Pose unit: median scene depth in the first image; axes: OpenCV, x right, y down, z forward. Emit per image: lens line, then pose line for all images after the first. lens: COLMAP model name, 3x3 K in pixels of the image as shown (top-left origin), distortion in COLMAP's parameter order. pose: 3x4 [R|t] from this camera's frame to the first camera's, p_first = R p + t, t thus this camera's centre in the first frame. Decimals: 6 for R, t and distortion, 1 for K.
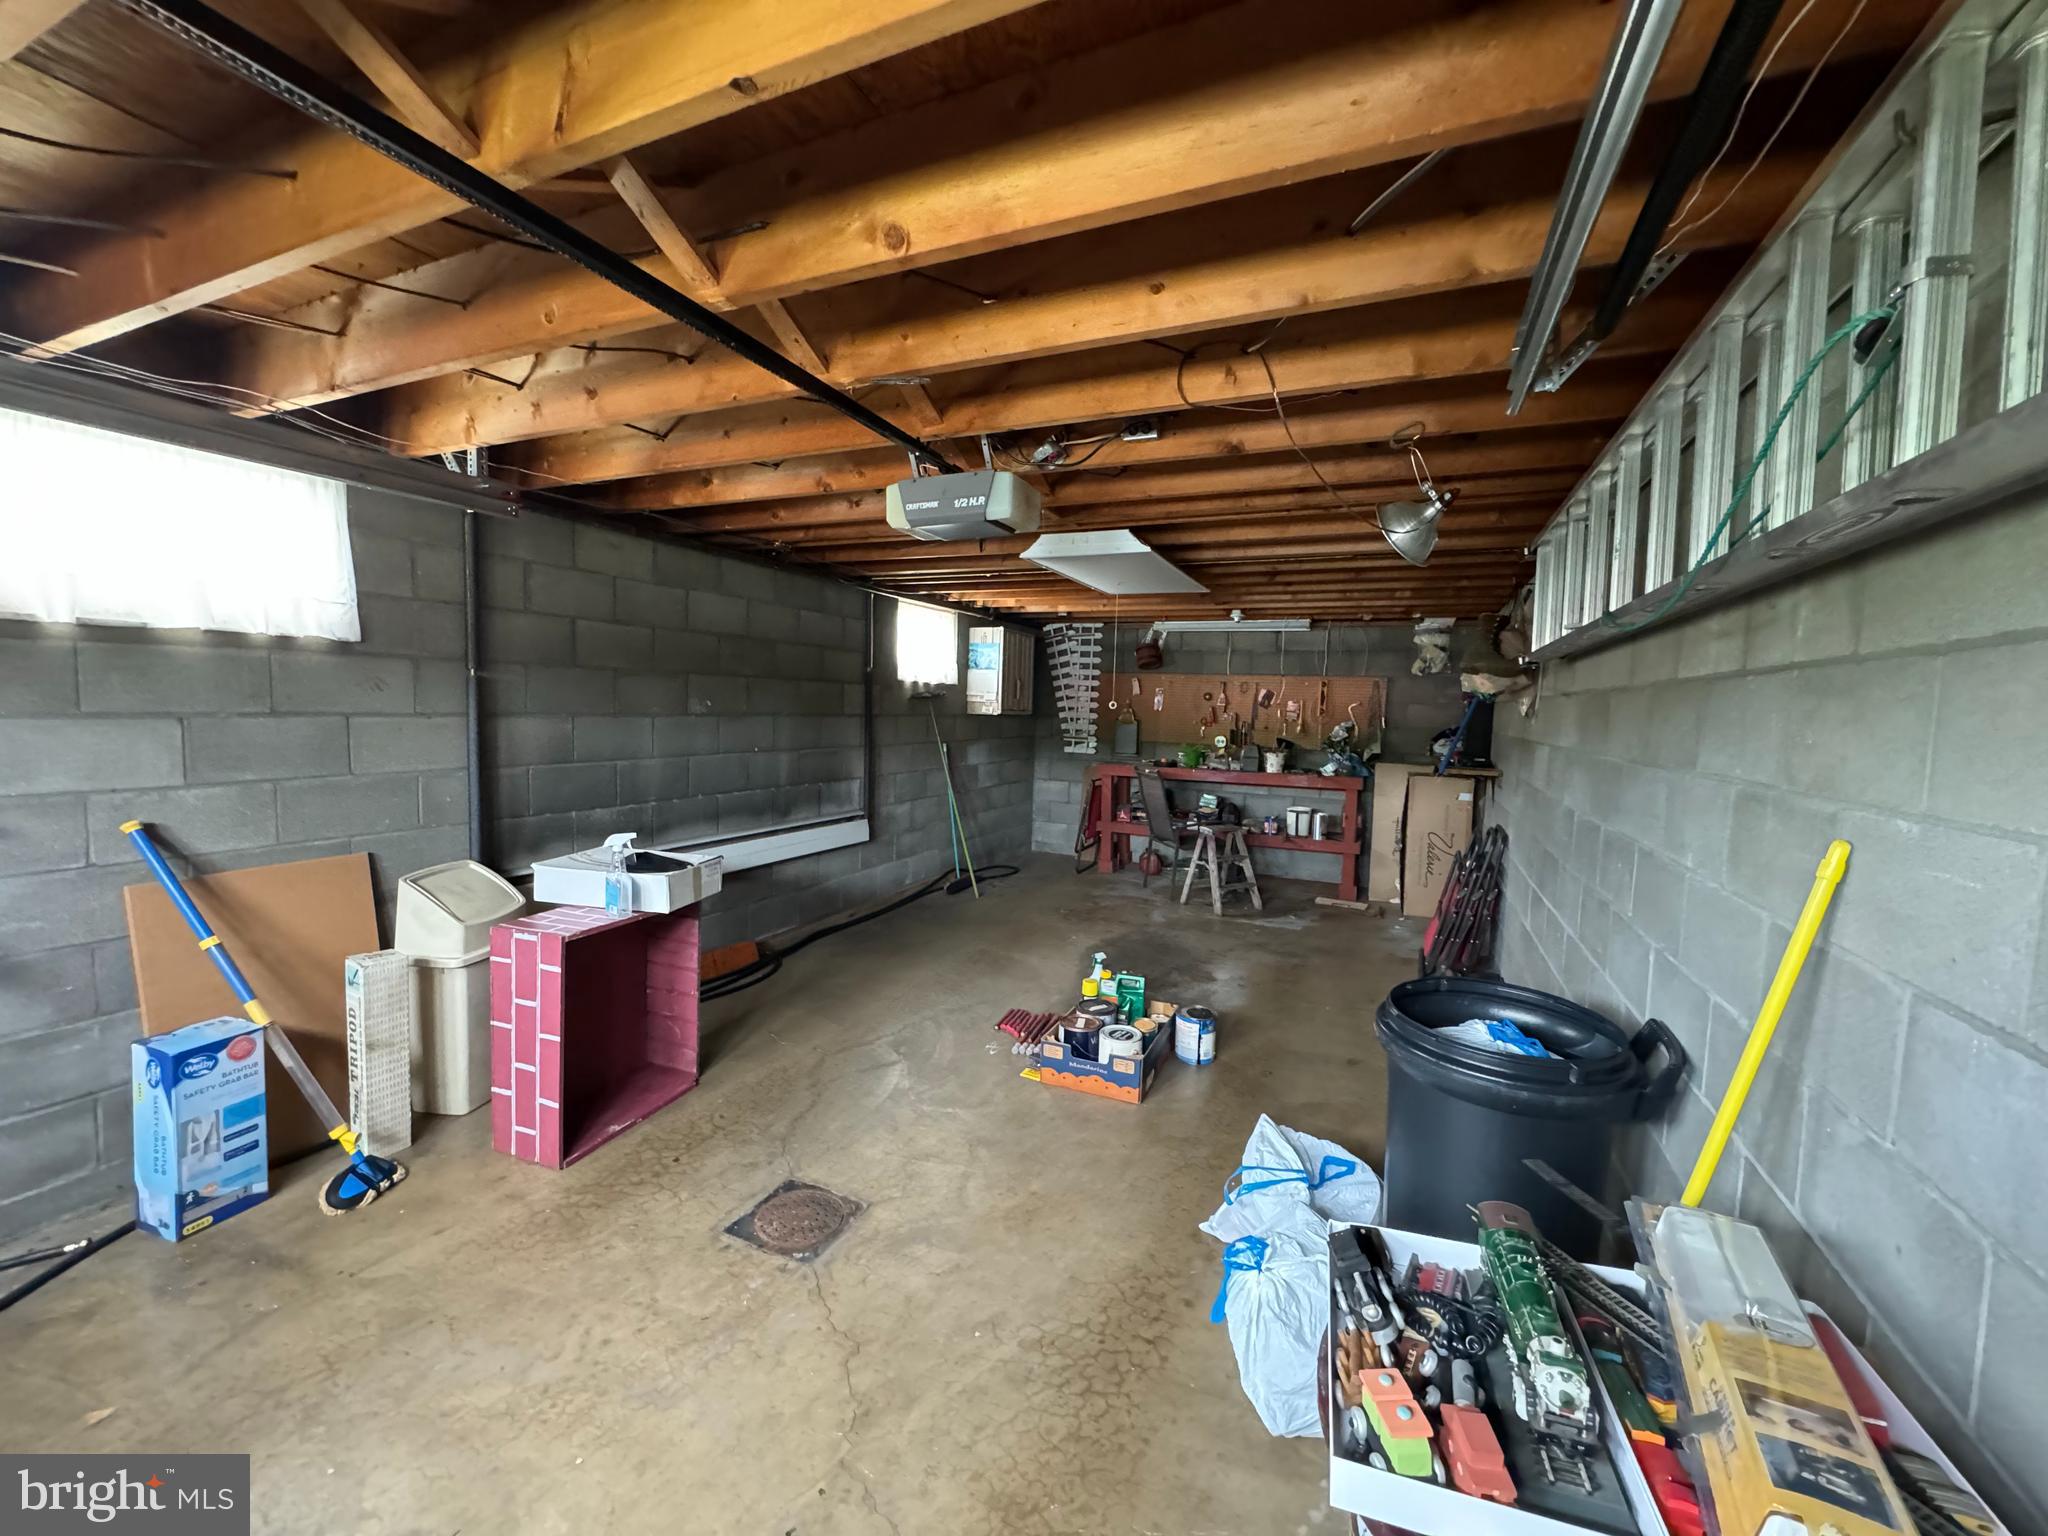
lens RADIAL K [[818.0, 0, 1024.4], [0, 818.0, 760.4], [0, 0, 1]] dist [-0.002023, 0.000779]
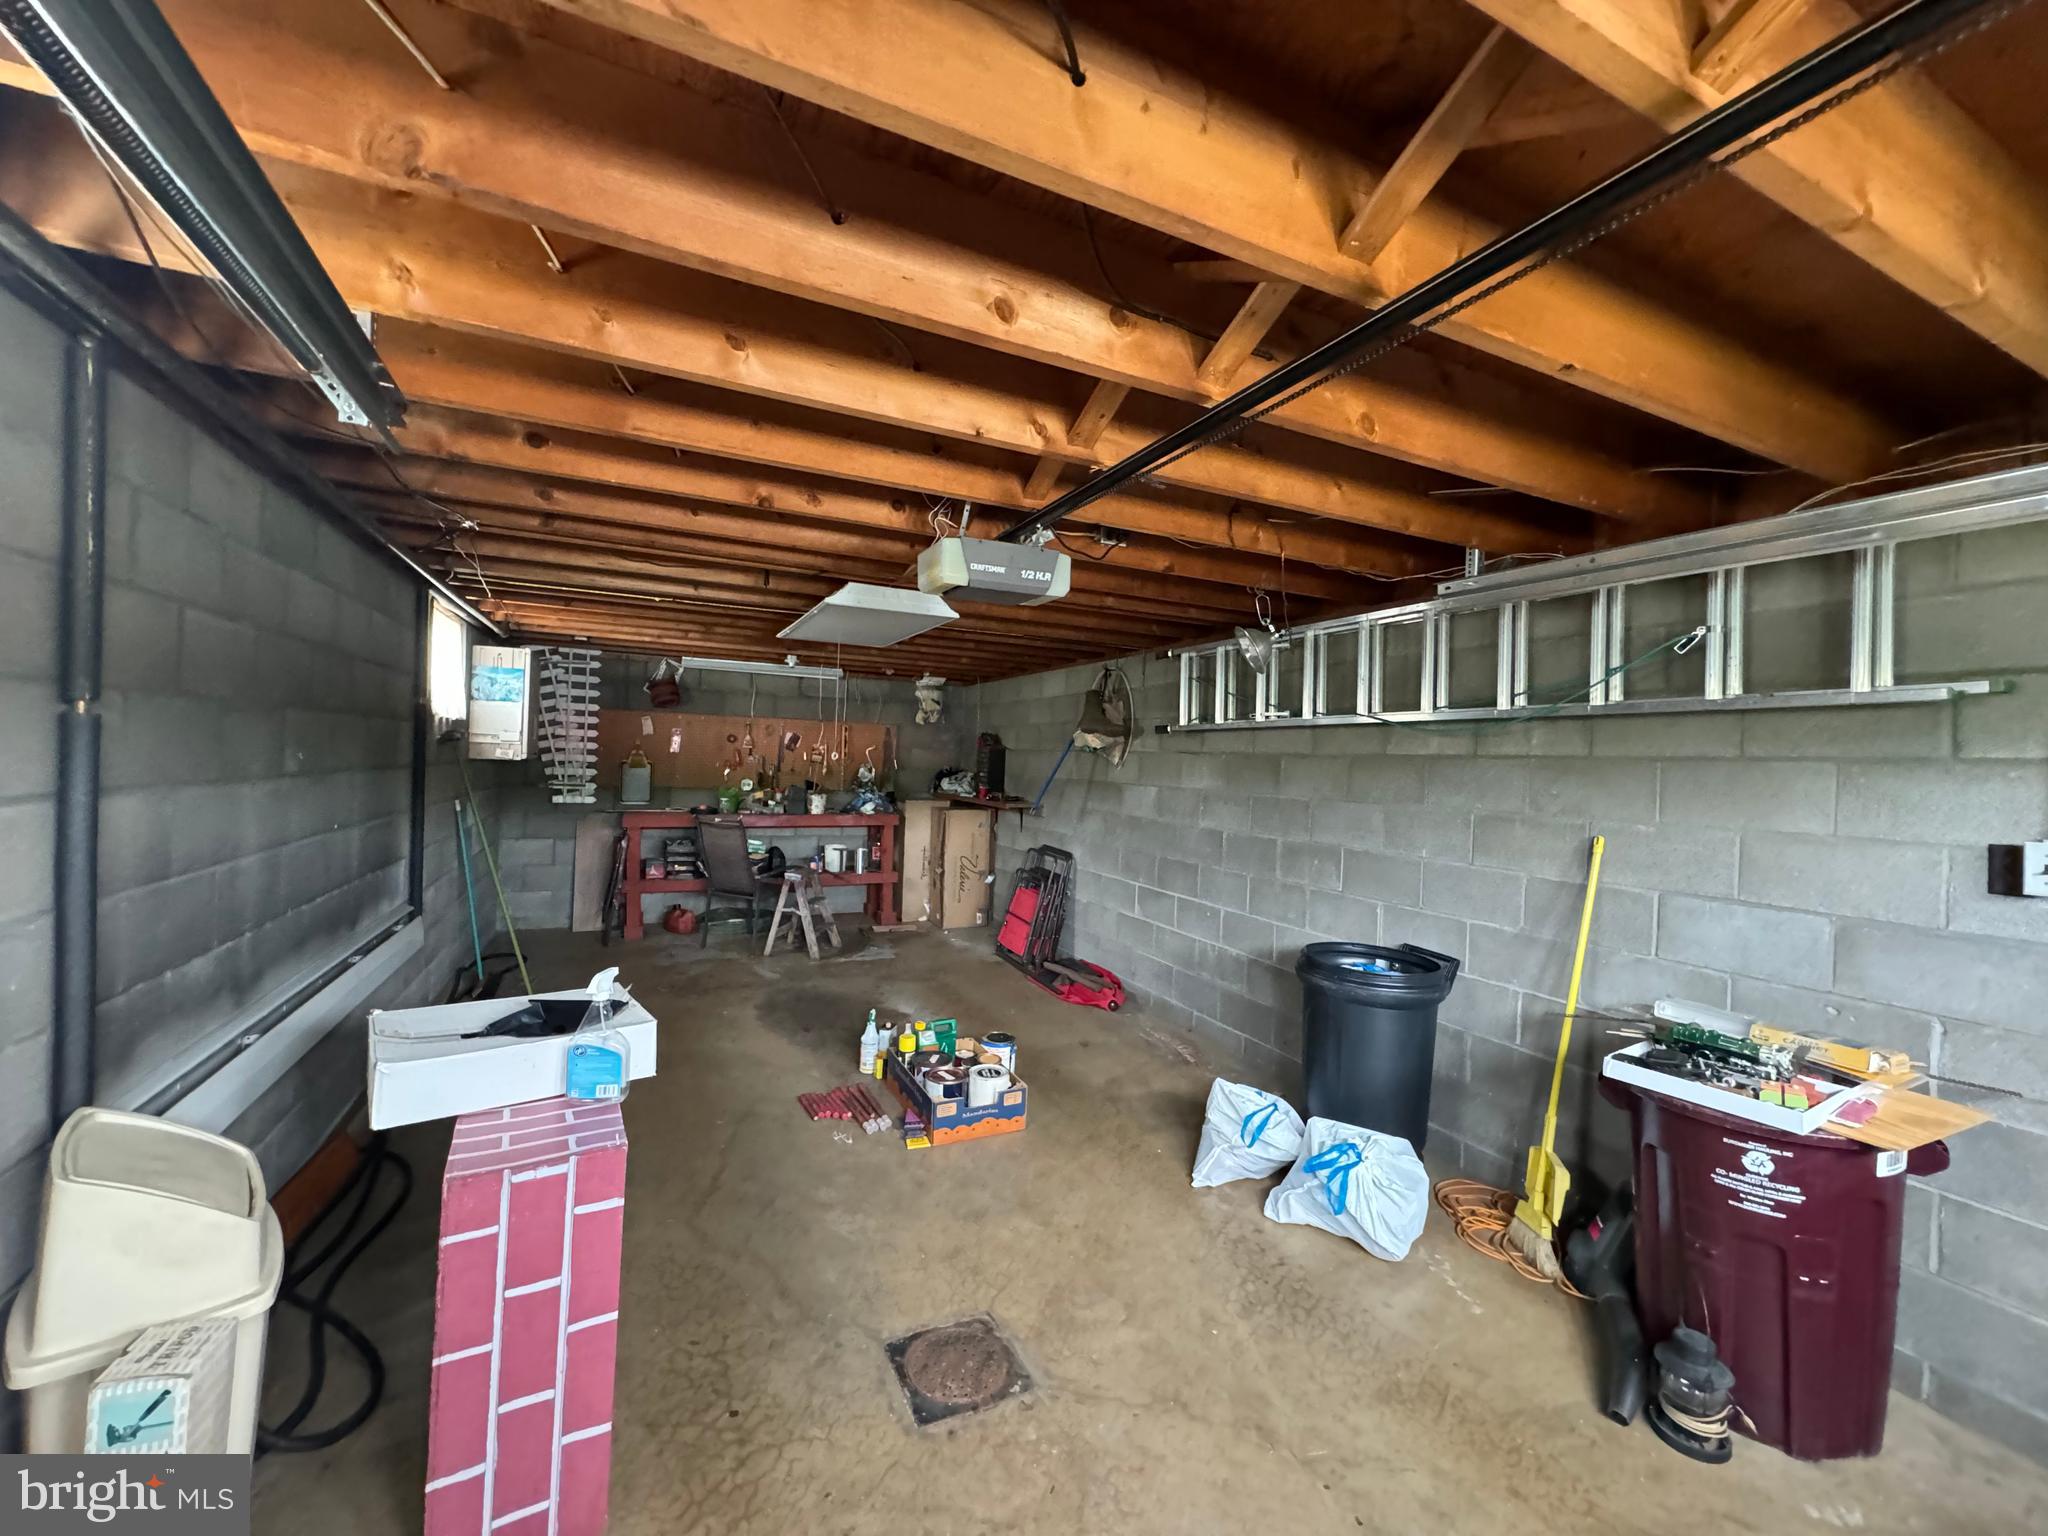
lens RADIAL K [[818.0, 0, 1023.8], [0, 818.0, 758.7], [0, 0, 1]] dist [-0.002023, 0.000779]
pose [[0.642738, -0.005875, 0.766063, -0.383141], [0.035635, 0.999117, -0.022236, -0.026772], [-0.765256, 0.041591, 0.642381, 0.155065]]
